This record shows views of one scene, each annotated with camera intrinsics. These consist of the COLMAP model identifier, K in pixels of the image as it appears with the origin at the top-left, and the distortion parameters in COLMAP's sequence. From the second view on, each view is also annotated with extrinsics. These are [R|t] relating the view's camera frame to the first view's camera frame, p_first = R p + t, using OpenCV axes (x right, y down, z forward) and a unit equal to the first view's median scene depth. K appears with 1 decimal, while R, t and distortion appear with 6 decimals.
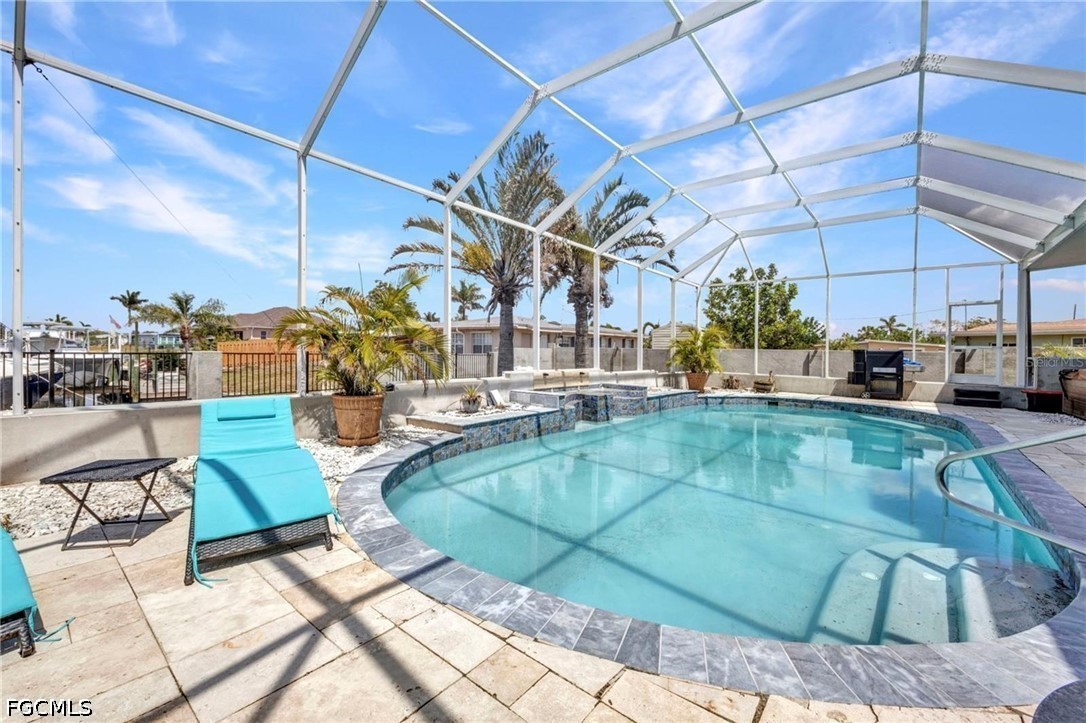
lens RADIAL K [[439.2, 0, 542.2], [0, 439.2, 354.8], [0, 0, 1]] dist [0.011236, -0.002556]
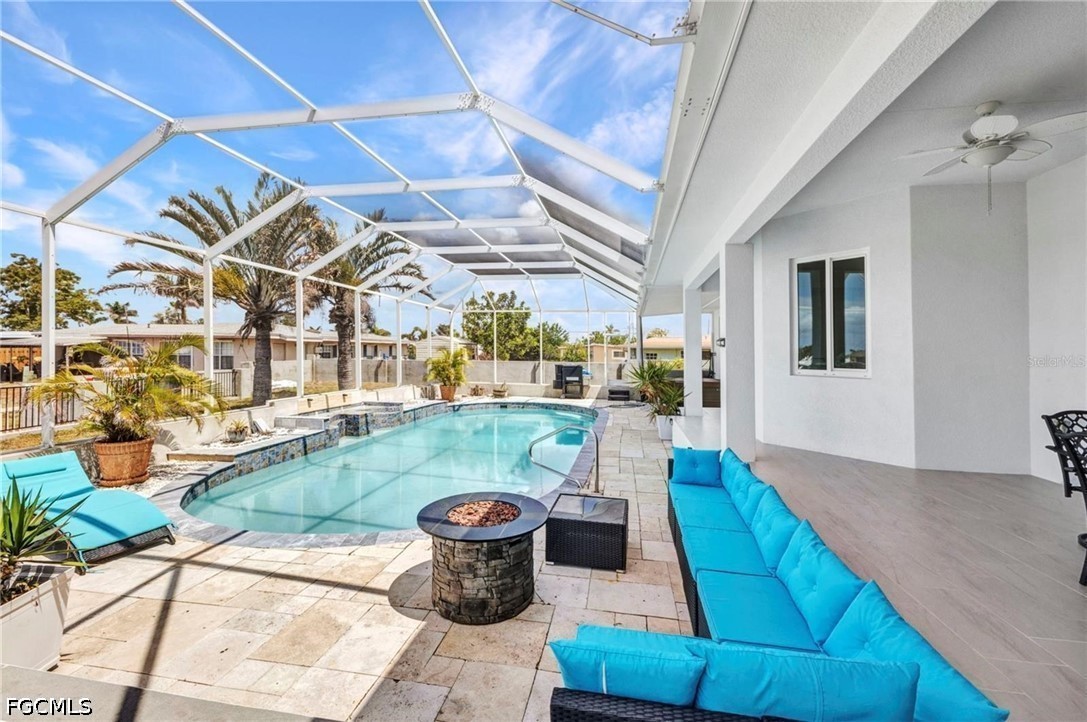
lens RADIAL K [[439.6, 0, 553.3], [0, 439.6, 357.7], [0, 0, 1]] dist [0.011236, -0.002556]
pose [[0.862847, -0.013659, 0.505280, -0.017600], [0.009087, 0.999892, 0.011511, -0.054436], [-0.505383, -0.005341, 0.862879, -0.238137]]
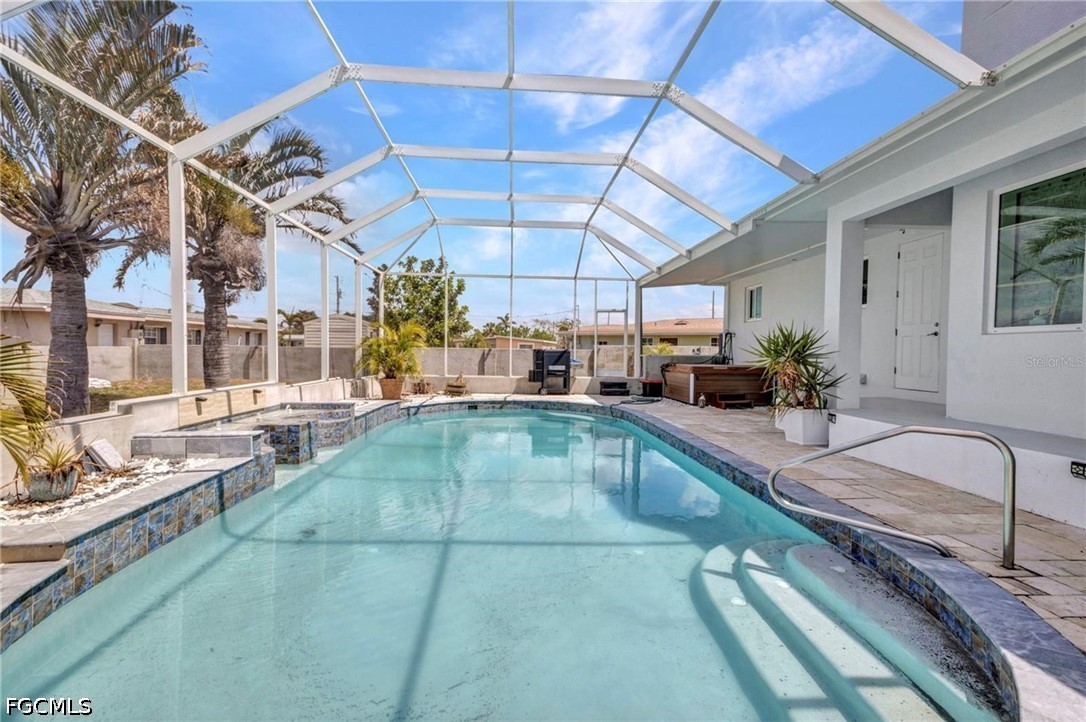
lens RADIAL K [[493.6, 0, 544.1], [0, 493.6, 356.0], [0, 0, 1]] dist [0.040980, -0.000158]
pose [[0.728917, -0.018235, 0.684359, -0.088337], [0.009358, 0.999817, 0.016673, -0.015860], [-0.684538, -0.005749, 0.728954, 0.136665]]
